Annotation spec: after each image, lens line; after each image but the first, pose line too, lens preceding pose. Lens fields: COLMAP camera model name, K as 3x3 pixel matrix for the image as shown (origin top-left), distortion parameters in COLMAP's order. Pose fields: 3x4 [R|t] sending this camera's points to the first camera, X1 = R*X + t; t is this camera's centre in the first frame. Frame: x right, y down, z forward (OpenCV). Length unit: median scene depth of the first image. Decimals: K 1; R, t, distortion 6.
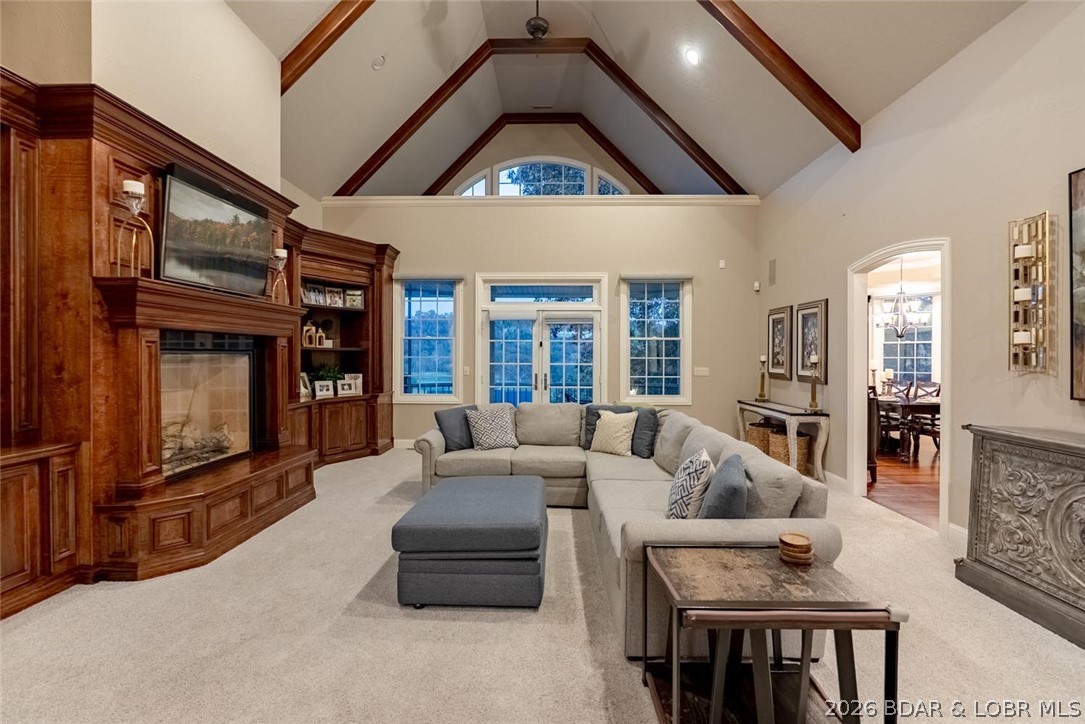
lens RADIAL K [[492.1, 0, 542.5], [0, 492.1, 362.0], [0, 0, 1]] dist [-0.005303, 0.000774]
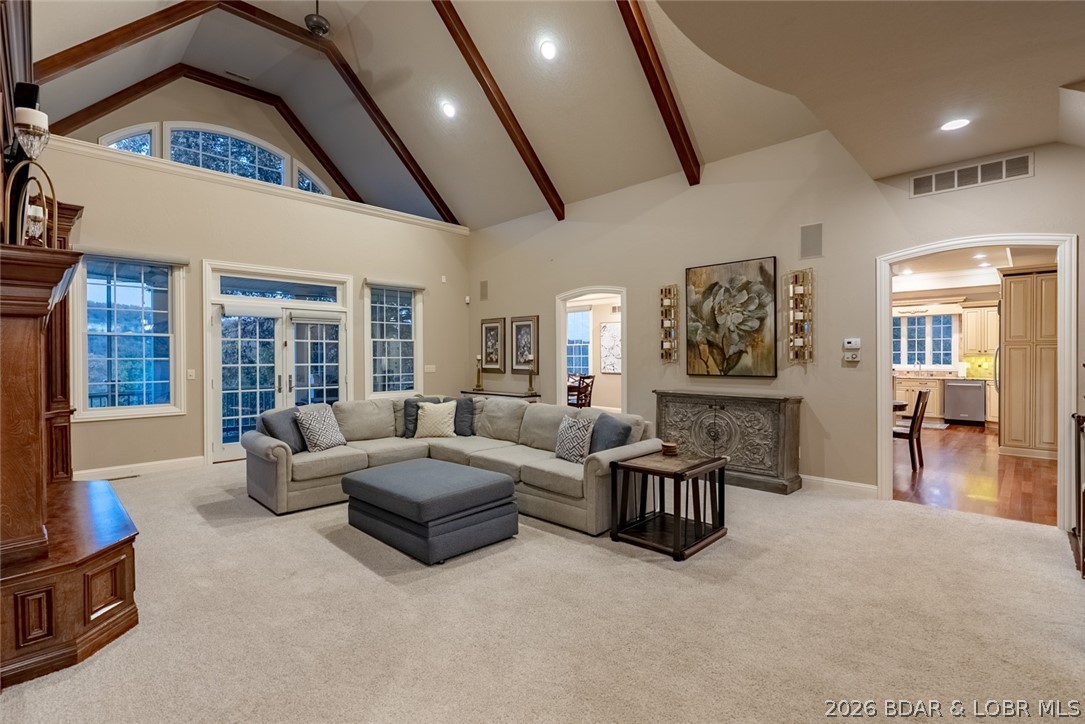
lens RADIAL K [[492.1, 0, 542.5], [0, 492.1, 362.0], [0, 0, 1]] dist [-0.005303, 0.000774]
pose [[0.689359, -0.014408, 0.724277, -0.355066], [0.013843, 0.999882, 0.006715, -0.000803], [-0.724288, 0.005397, 0.689476, -0.007616]]
